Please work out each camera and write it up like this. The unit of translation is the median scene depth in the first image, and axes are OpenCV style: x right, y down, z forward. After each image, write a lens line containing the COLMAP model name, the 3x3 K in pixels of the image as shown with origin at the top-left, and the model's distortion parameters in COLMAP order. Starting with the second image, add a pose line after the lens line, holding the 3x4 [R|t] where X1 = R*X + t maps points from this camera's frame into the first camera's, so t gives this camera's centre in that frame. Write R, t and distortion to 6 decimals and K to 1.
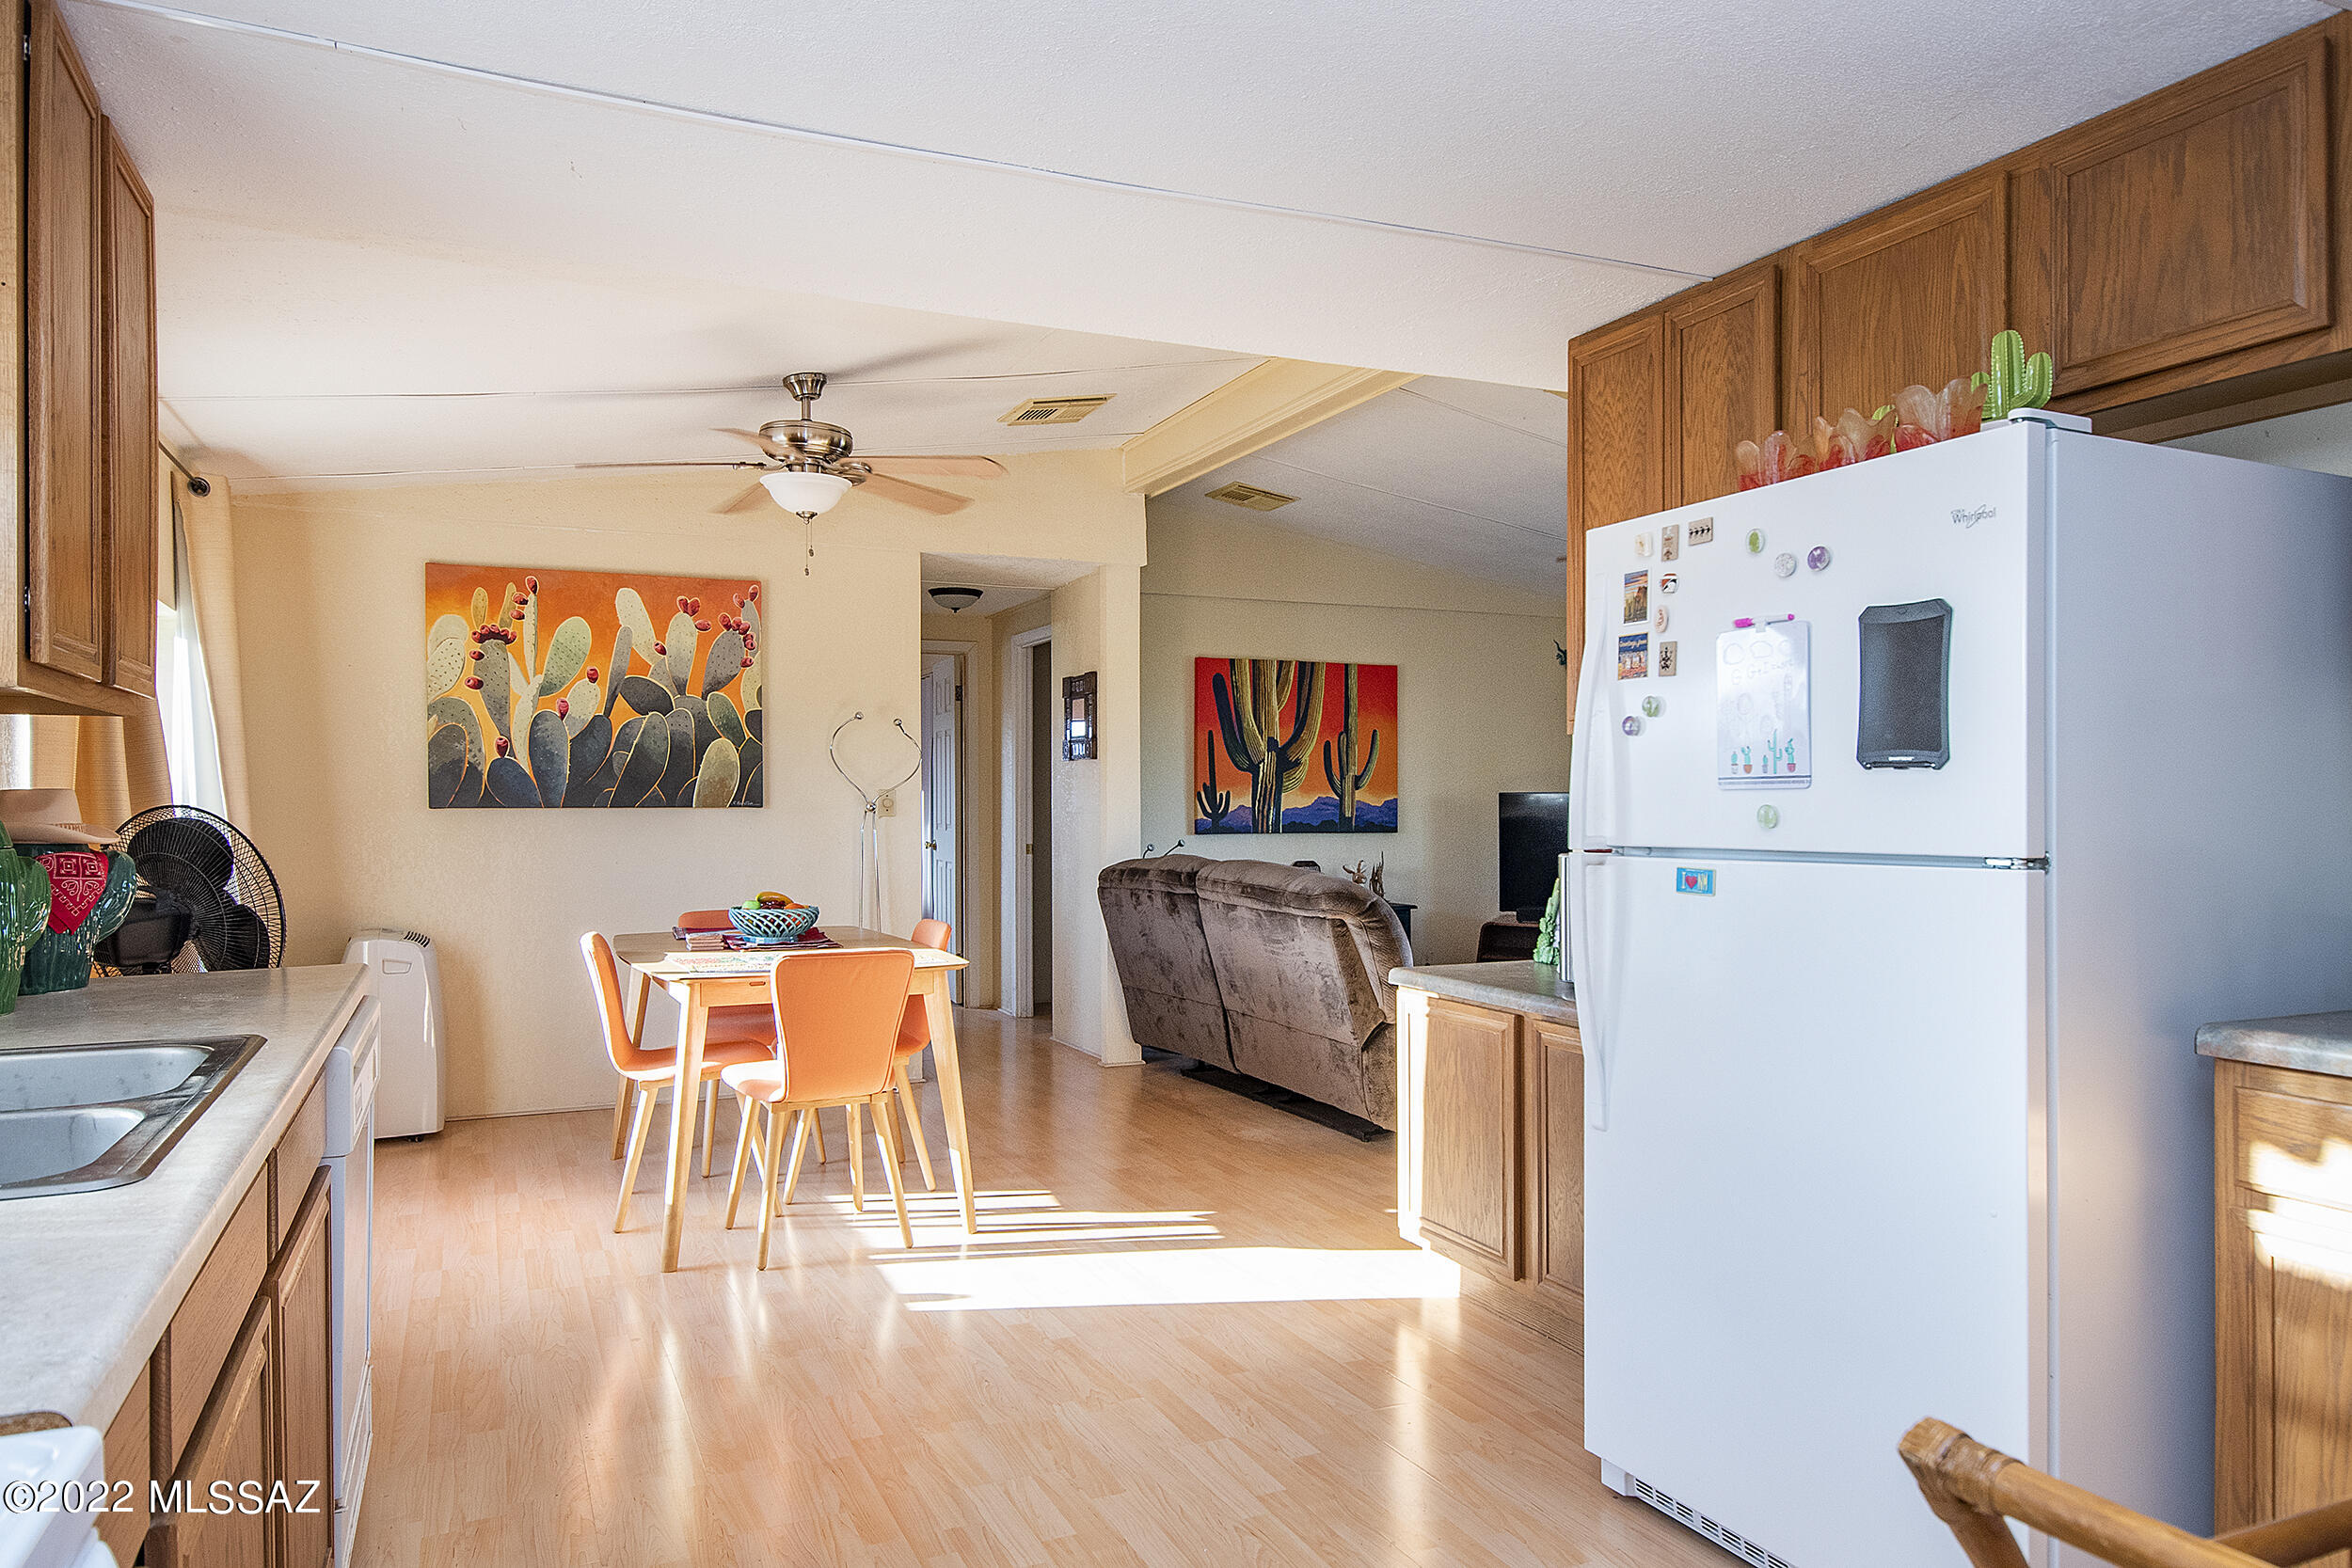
lens RADIAL K [[1553.7, 0, 1171.5], [0, 1553.7, 804.0], [0, 0, 1]] dist [0.005375, -0.000023]
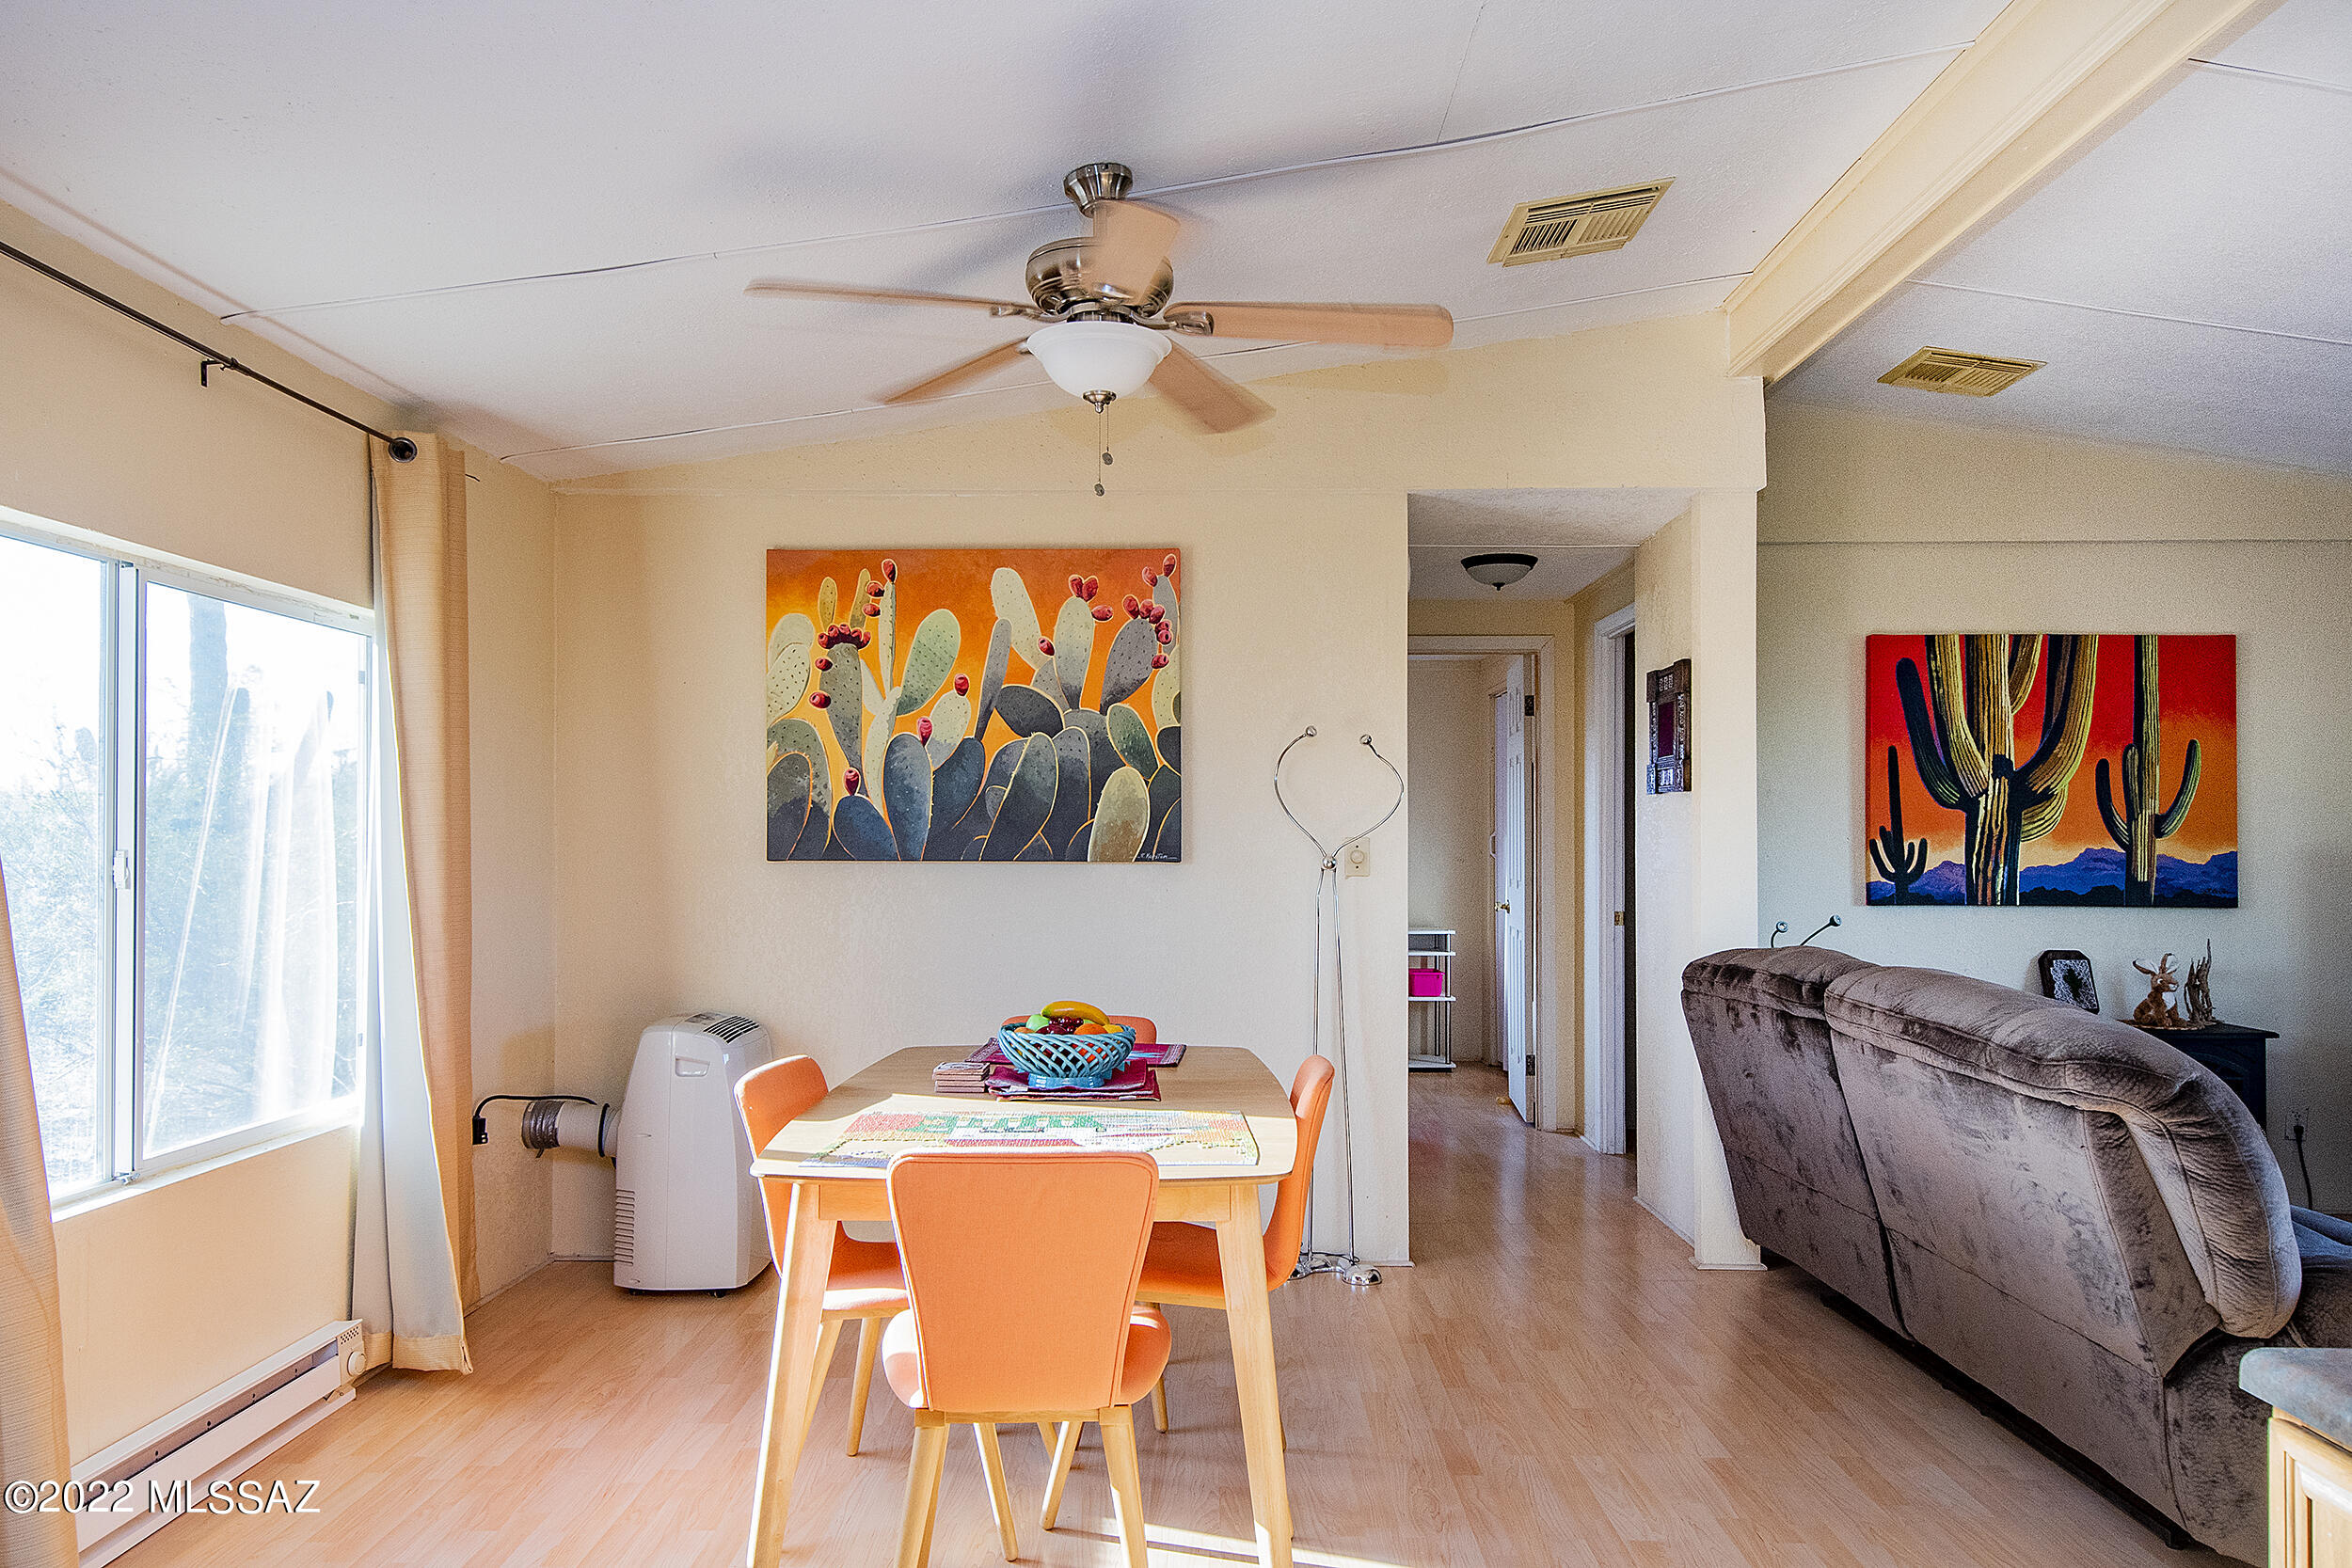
lens RADIAL K [[1611.4, 0, 1145.1], [0, 1611.4, 810.1], [0, 0, 1]] dist [0.014765, -0.011842]
pose [[0.902683, -0.004260, -0.430285, 0.042758], [-0.004955, 0.999782, -0.020293, -0.006784], [0.430278, 0.020450, 0.902465, 0.324345]]
